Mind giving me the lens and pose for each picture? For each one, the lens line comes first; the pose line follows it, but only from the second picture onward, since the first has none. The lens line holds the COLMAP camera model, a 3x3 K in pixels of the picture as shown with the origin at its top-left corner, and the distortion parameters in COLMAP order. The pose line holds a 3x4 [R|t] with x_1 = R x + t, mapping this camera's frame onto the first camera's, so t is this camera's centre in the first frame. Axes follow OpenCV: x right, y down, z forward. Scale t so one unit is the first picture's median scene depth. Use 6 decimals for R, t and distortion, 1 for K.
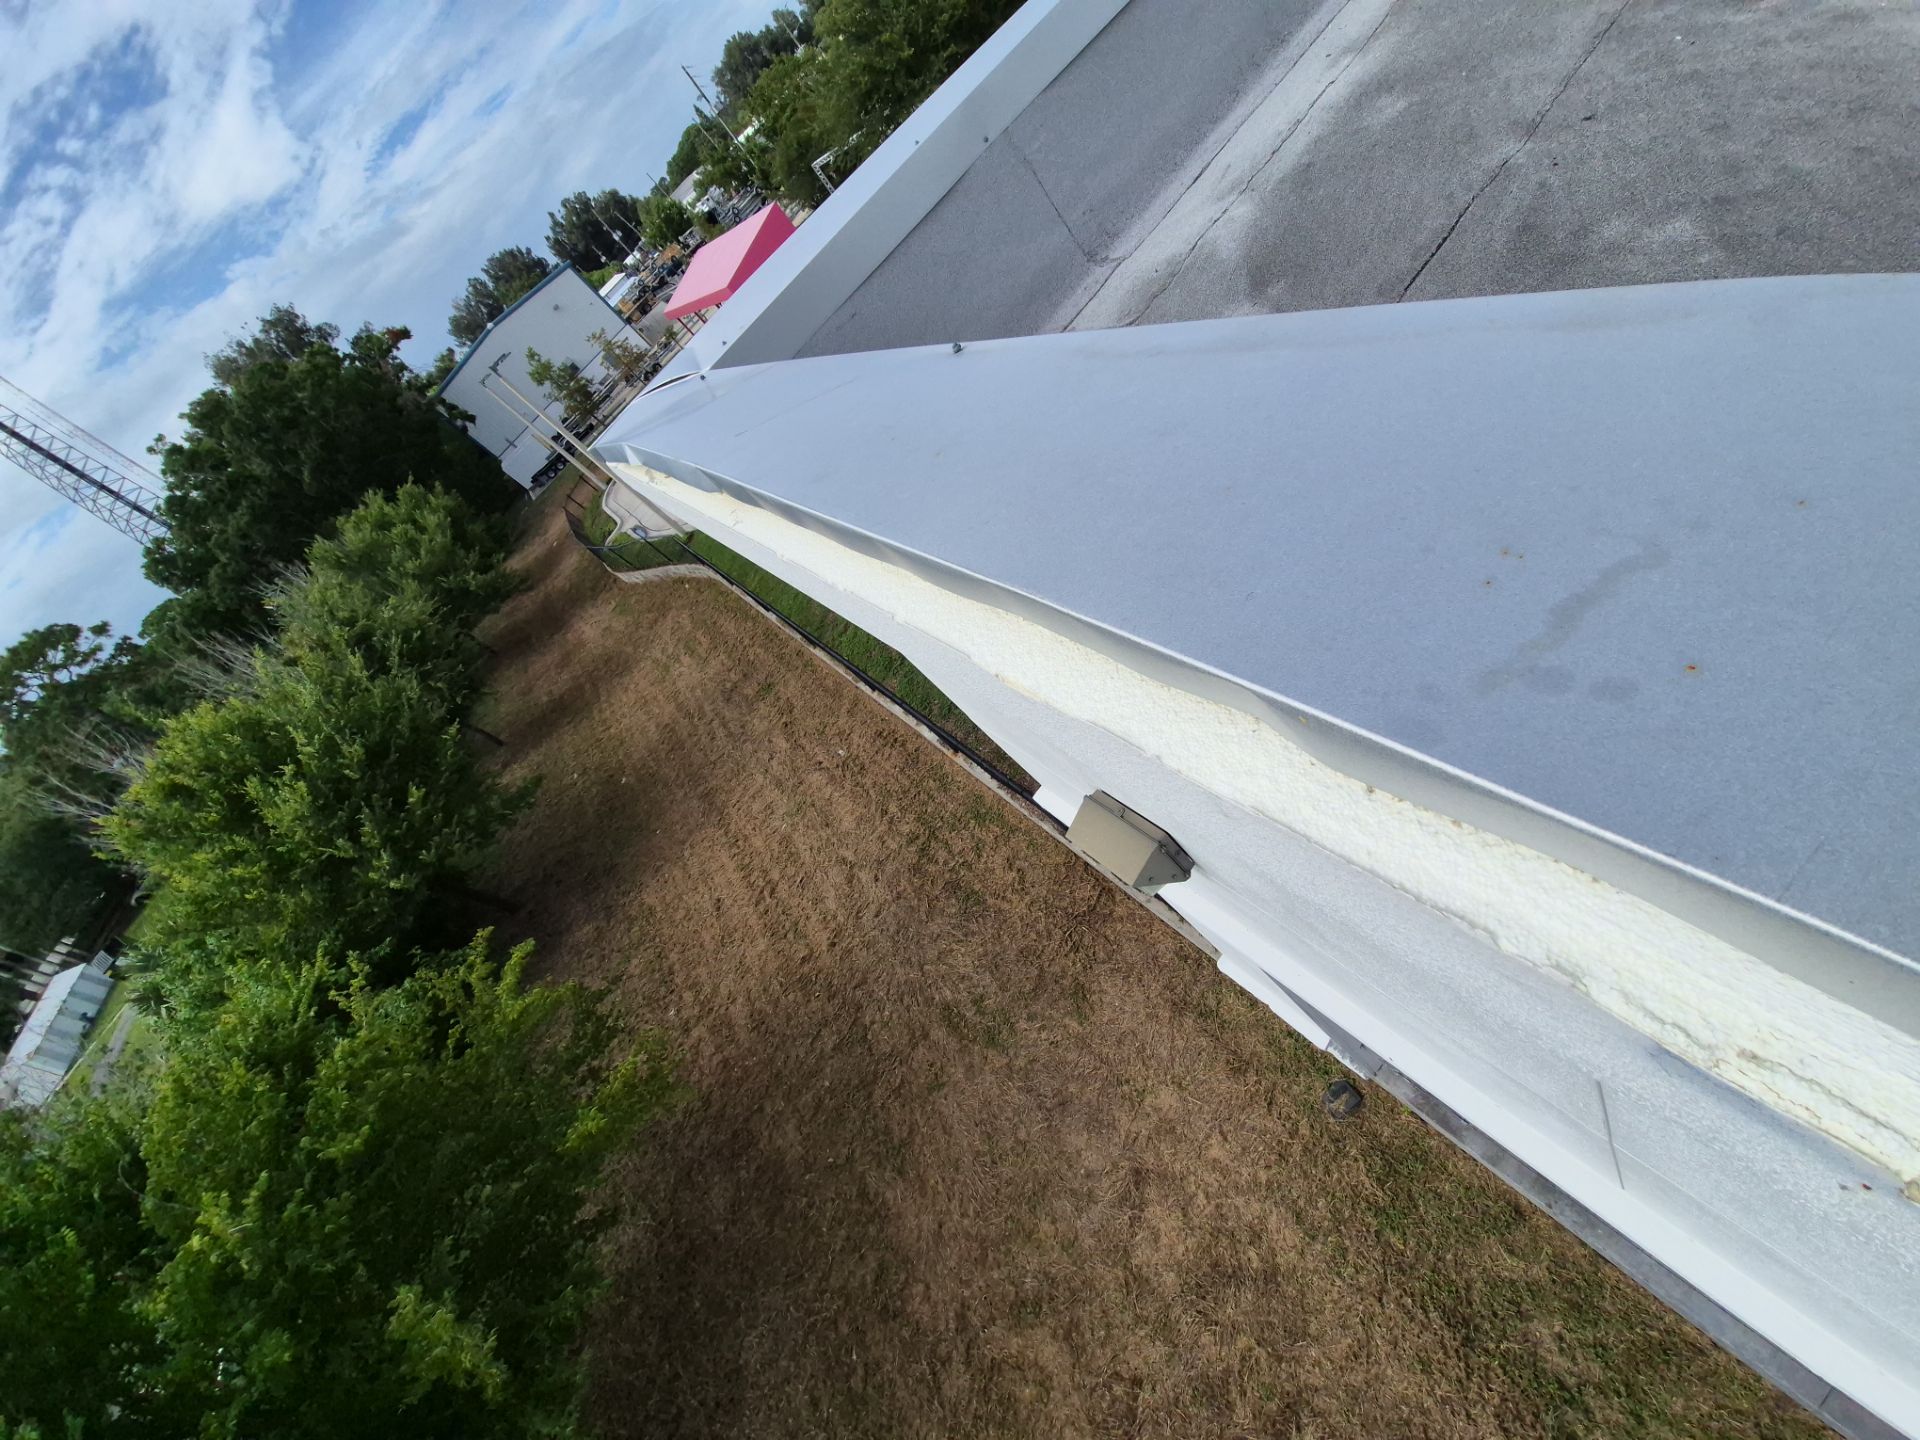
lens RADIAL K [[763.8, 0, 998.1], [0, 763.8, 708.8], [0, 0, 1]] dist [0.007302, -0.012531]
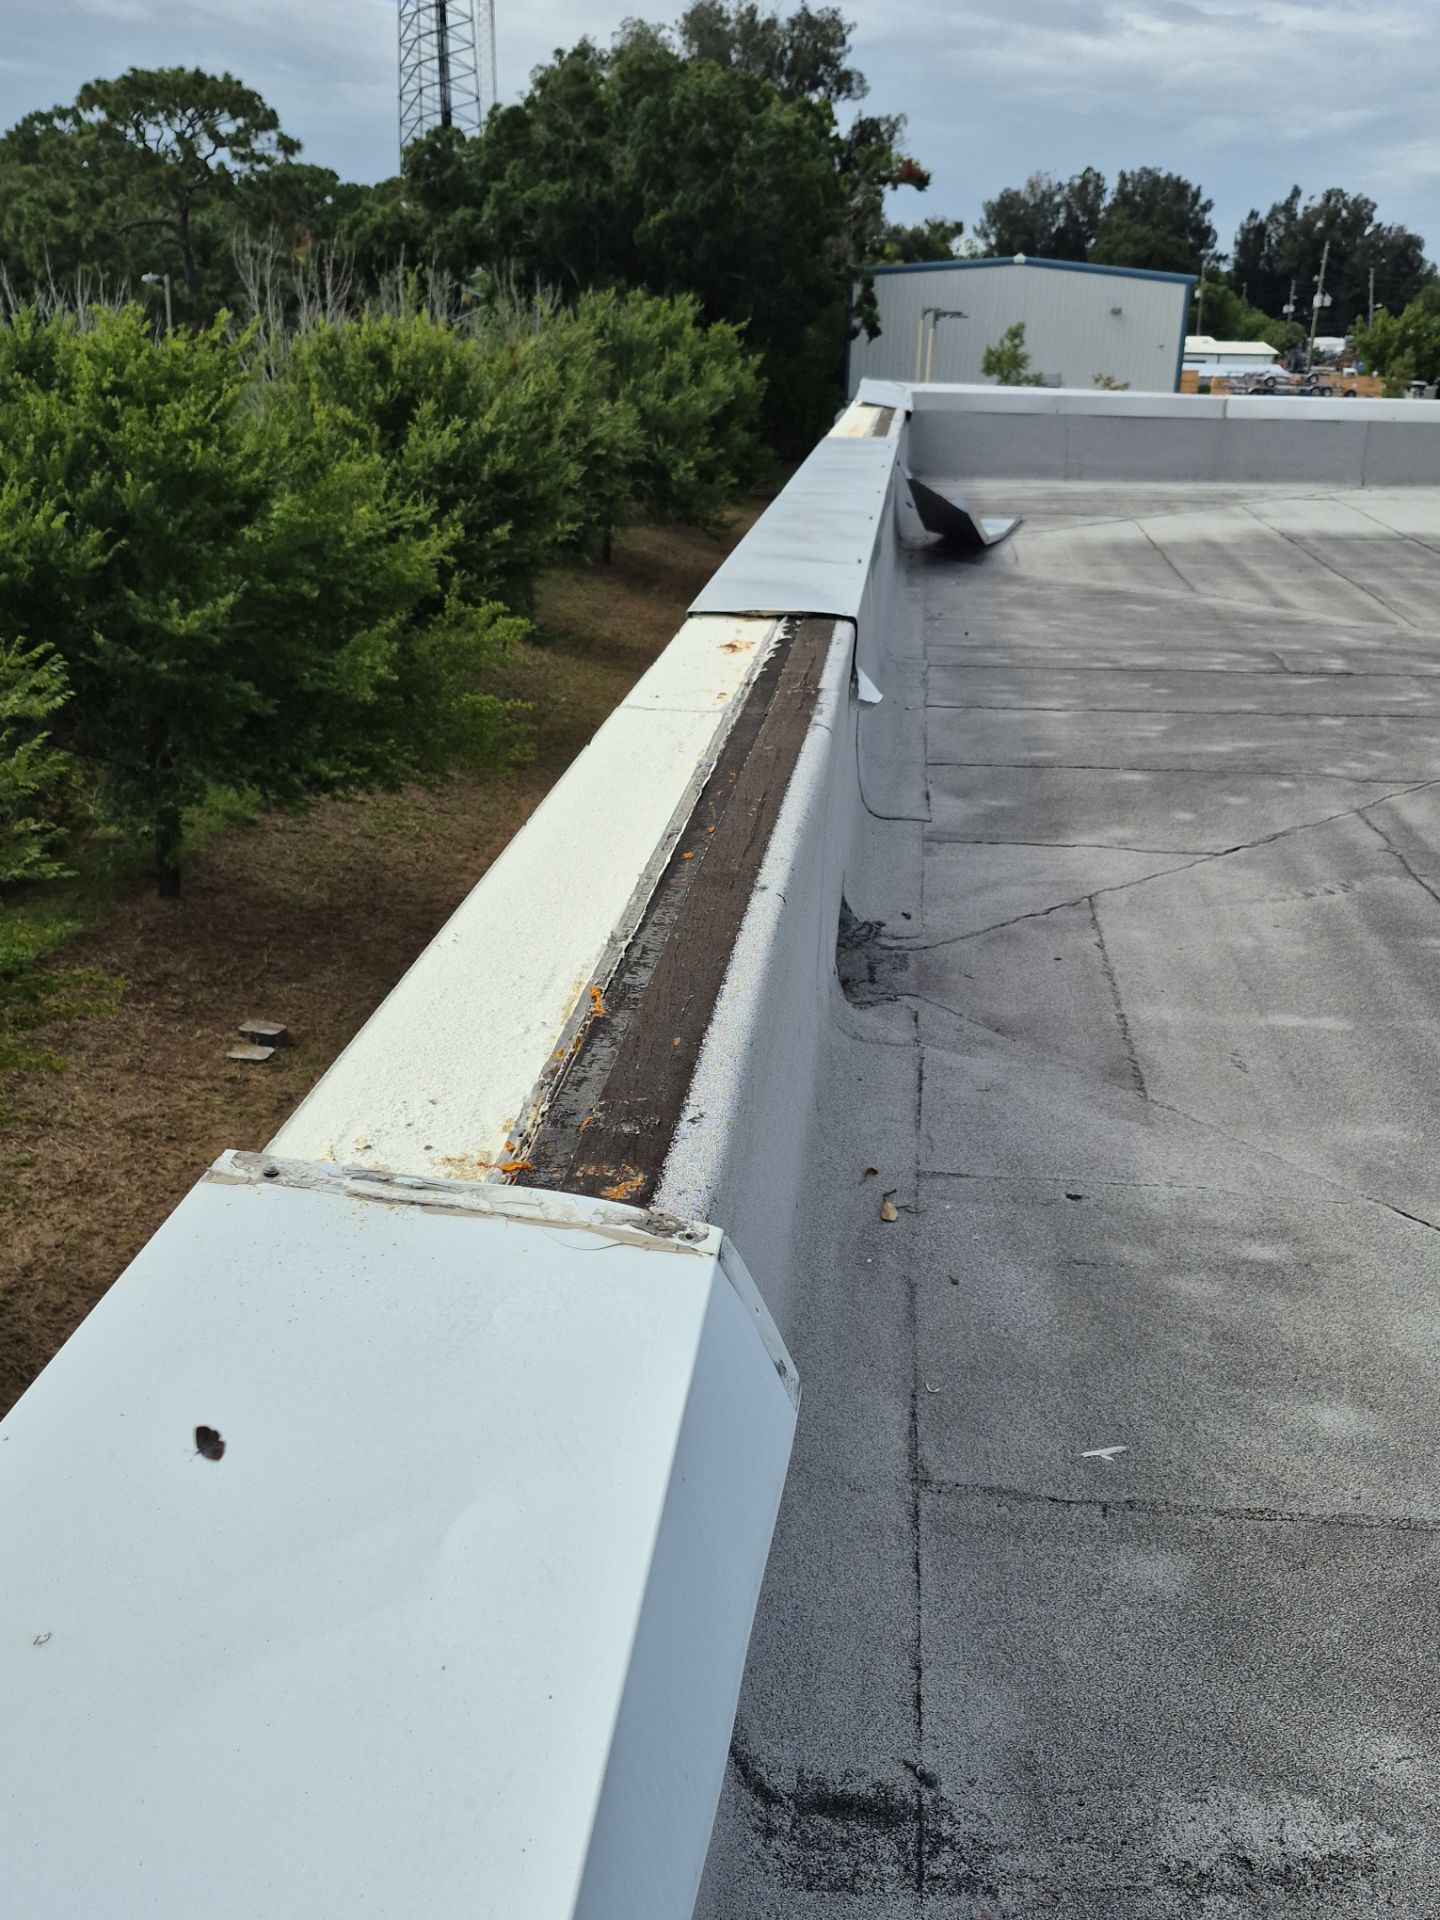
lens RADIAL K [[1783.9, 0, 768.4], [0, 1783.9, 937.0], [0, 0, 1]] dist [0.148648, -0.167712]
pose [[0.568040, 0.740954, -0.358214, 0.151139], [-0.807571, 0.585709, -0.069093, 0.076965], [0.158615, 0.328531, 0.931079, -0.218391]]
